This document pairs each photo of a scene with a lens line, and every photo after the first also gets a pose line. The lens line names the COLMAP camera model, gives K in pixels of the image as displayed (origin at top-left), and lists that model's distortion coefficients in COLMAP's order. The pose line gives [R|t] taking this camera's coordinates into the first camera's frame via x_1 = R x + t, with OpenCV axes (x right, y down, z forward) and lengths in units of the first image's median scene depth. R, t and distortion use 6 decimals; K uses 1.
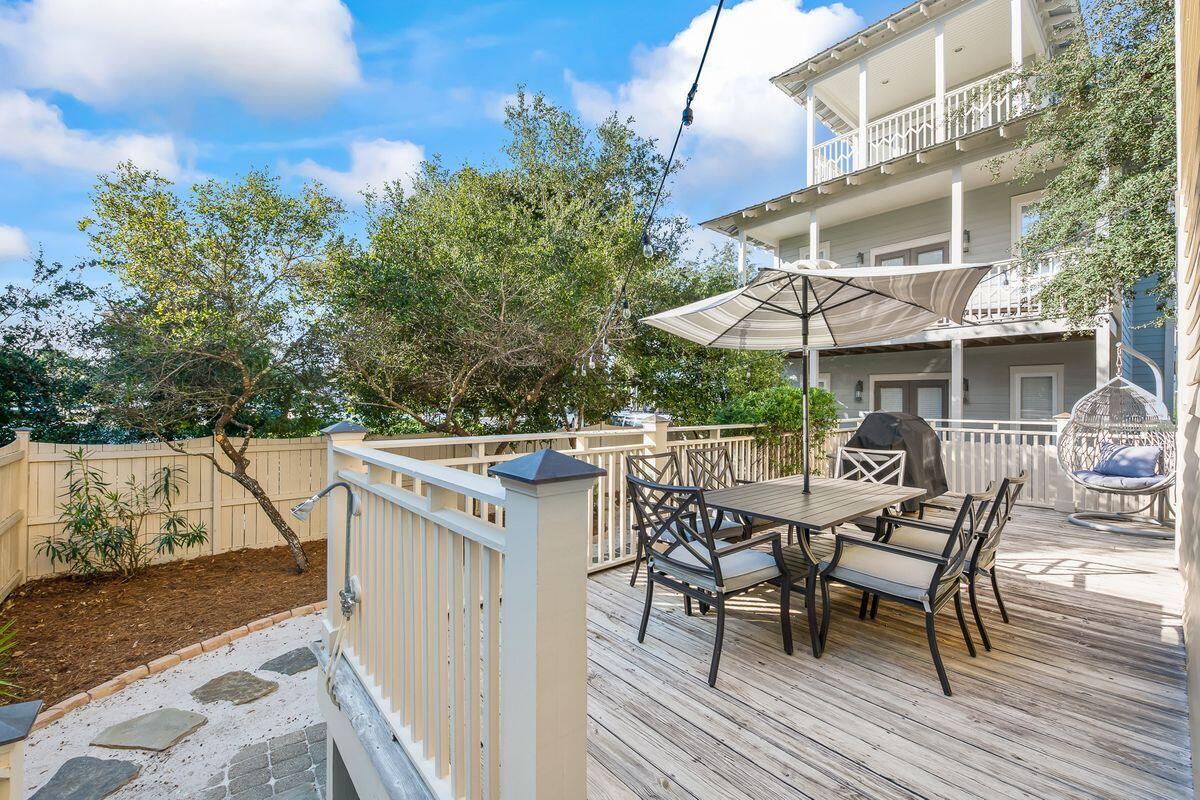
lens RADIAL K [[490.2, 0, 599.7], [0, 490.2, 388.7], [0, 0, 1]] dist [-0.002067, -0.000227]
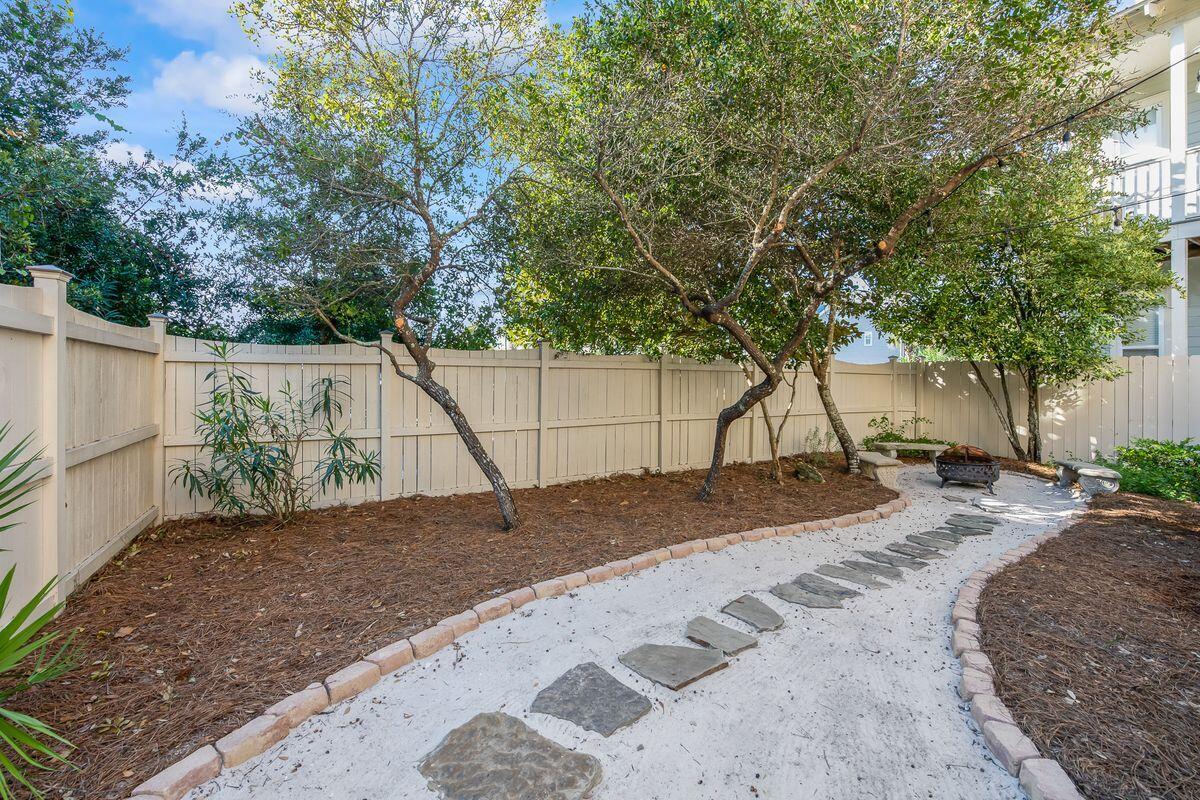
lens RADIAL K [[486.9, 0, 601.1], [0, 486.9, 376.2], [0, 0, 1]] dist [0.000152, -0.000097]
pose [[0.984438, -0.006273, -0.175623, -0.389951], [0.006921, 0.999971, 0.003078, 0.177052], [0.175599, -0.004246, 0.984453, 0.391859]]
